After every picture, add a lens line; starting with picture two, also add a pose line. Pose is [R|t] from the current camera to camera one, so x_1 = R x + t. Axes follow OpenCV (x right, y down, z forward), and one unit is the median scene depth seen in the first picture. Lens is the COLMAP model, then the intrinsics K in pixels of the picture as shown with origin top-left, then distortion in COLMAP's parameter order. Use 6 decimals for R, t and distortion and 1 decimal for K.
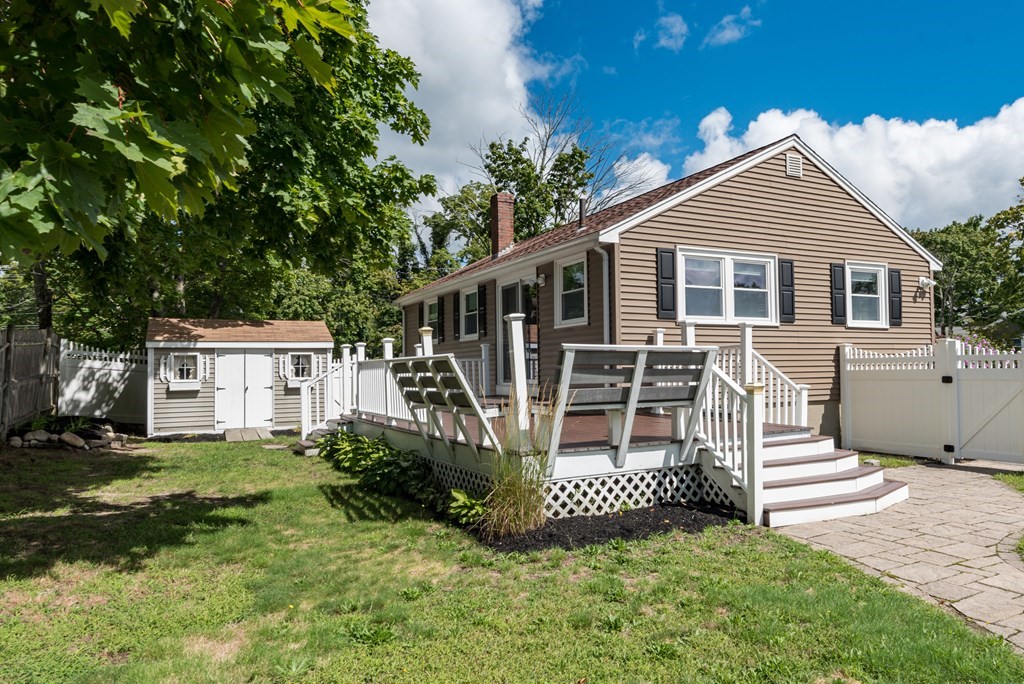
lens RADIAL K [[720.1, 0, 594.0], [0, 720.1, 347.4], [0, 0, 1]] dist [0.046520, -0.034718]
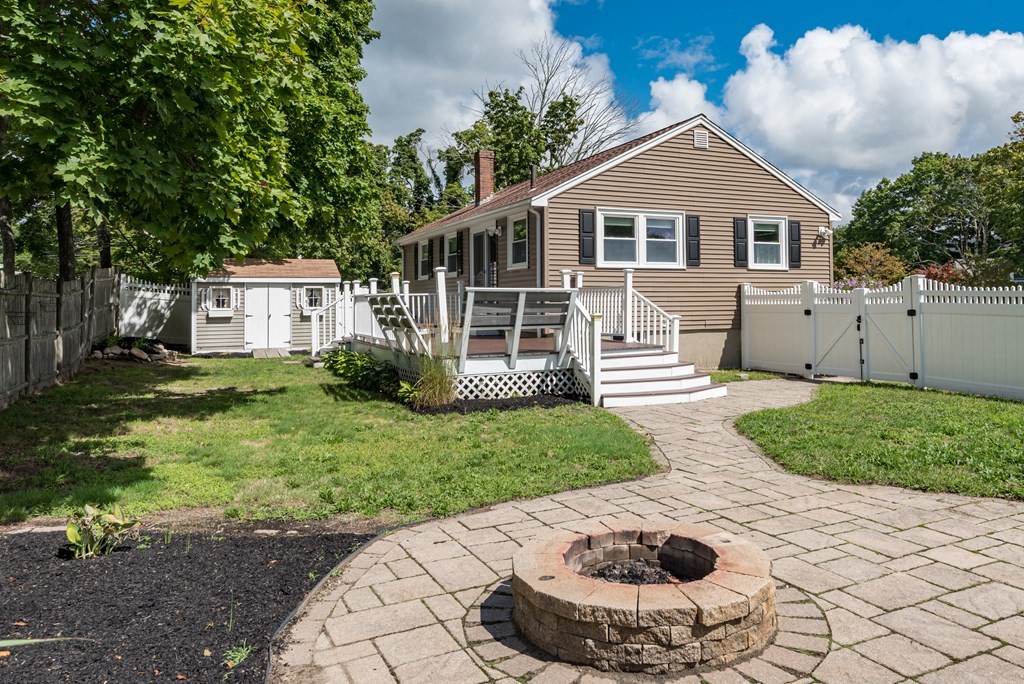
lens RADIAL K [[766.1, 0, 585.5], [0, 766.1, 283.5], [0, 0, 1]] dist [0.036152, -0.006045]
pose [[0.998368, 0.005644, -0.056832, 0.155783], [-0.005163, 0.999950, 0.008612, -0.014551], [0.056878, -0.008305, 0.998347, -0.327661]]
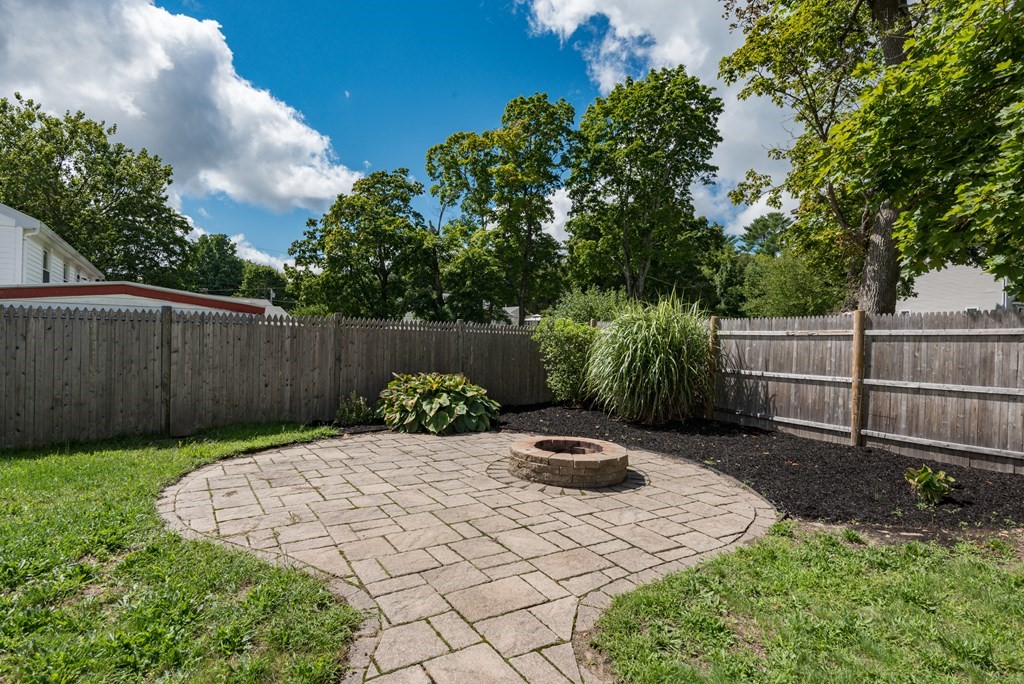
lens RADIAL K [[527.2, 0, 502.9], [0, 527.2, 336.7], [0, 0, 1]] dist [0.034532, -0.024444]
pose [[-0.999876, -0.008348, 0.013376, 0.212020], [-0.008867, 0.999192, -0.039207, 0.018552], [-0.013038, -0.039321, -0.999142, 0.434914]]
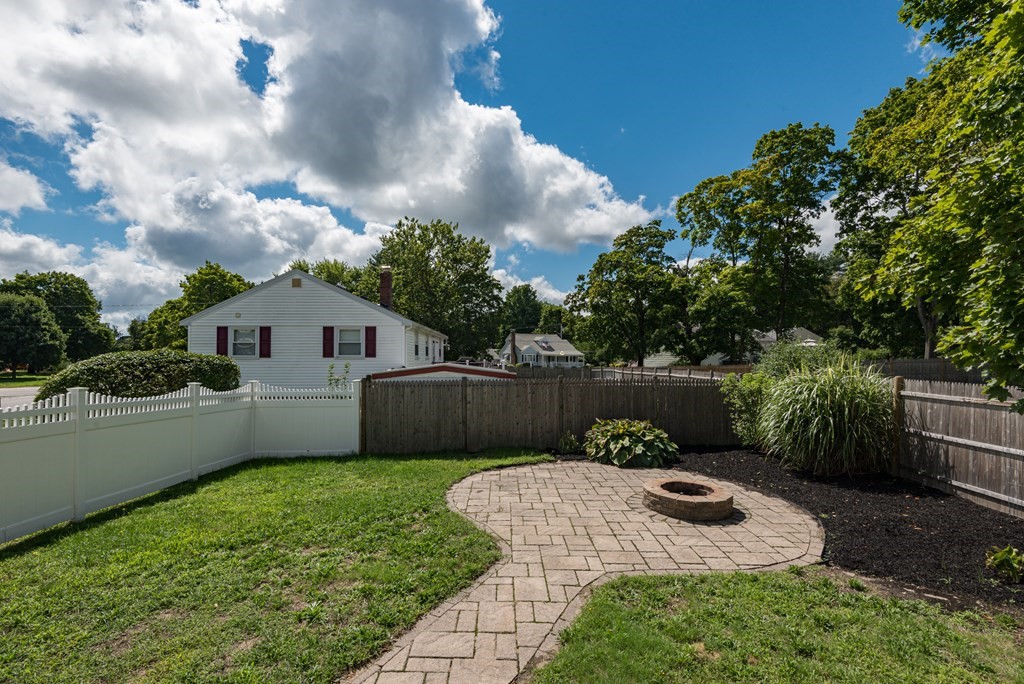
lens RADIAL K [[472.9, 0, 501.4], [0, 472.9, 342.4], [0, 0, 1]] dist [0.051649, -0.034992]
pose [[-0.844569, 0.030933, 0.534552, 0.035078], [-0.005613, 0.997764, -0.066606, -0.041919], [-0.535417, -0.059254, -0.842507, 0.594190]]
